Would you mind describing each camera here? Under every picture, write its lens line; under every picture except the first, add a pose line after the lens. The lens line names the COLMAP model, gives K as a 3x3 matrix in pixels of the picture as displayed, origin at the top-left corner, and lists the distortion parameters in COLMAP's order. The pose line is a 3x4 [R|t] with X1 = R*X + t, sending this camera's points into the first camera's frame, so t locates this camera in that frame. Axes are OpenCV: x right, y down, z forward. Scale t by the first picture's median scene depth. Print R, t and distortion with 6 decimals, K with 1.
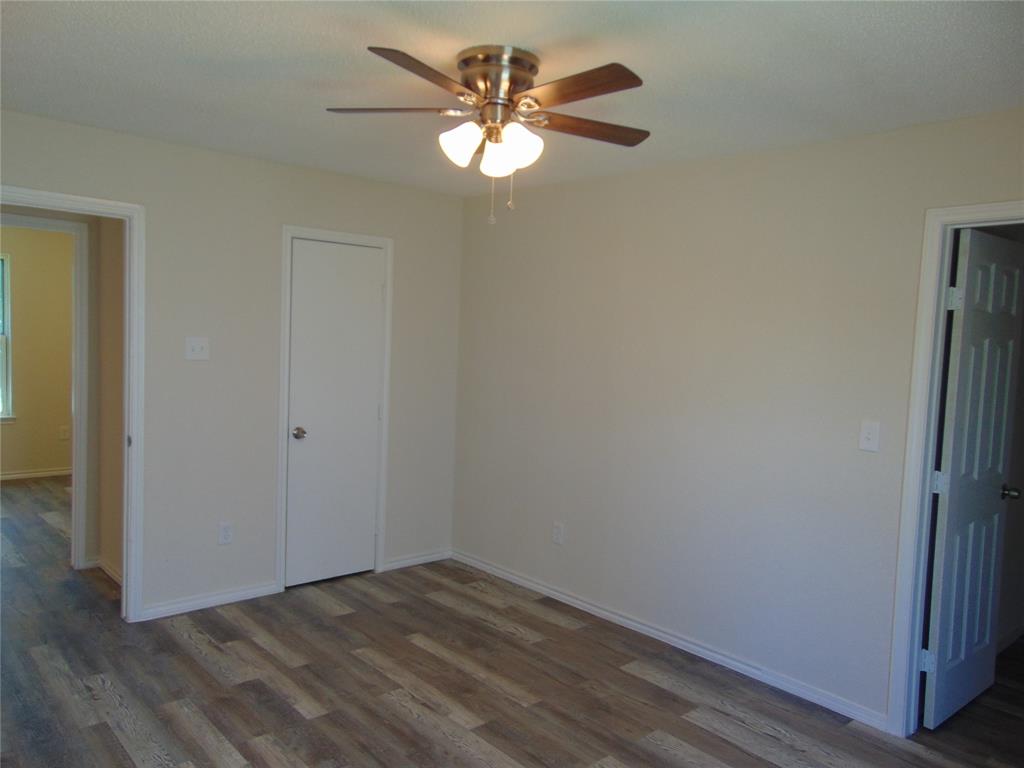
lens RADIAL K [[771.3, 0, 511.5], [0, 771.3, 387.2], [0, 0, 1]] dist [-0.034274, 0.088882]
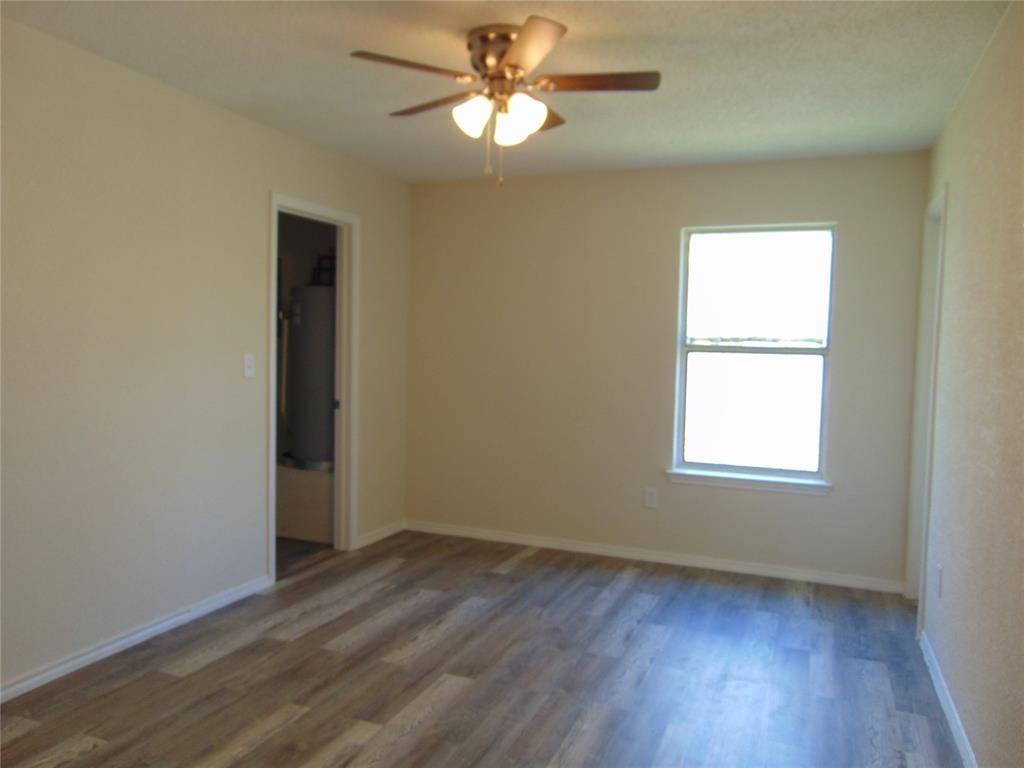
lens RADIAL K [[771.3, 0, 511.5], [0, 771.3, 387.2], [0, 0, 1]] dist [-0.034274, 0.088882]
pose [[-0.447051, -0.098414, 0.889078, -0.810910], [0.023390, 0.992303, 0.121602, -0.042095], [-0.894203, 0.075158, -0.441308, 1.145711]]
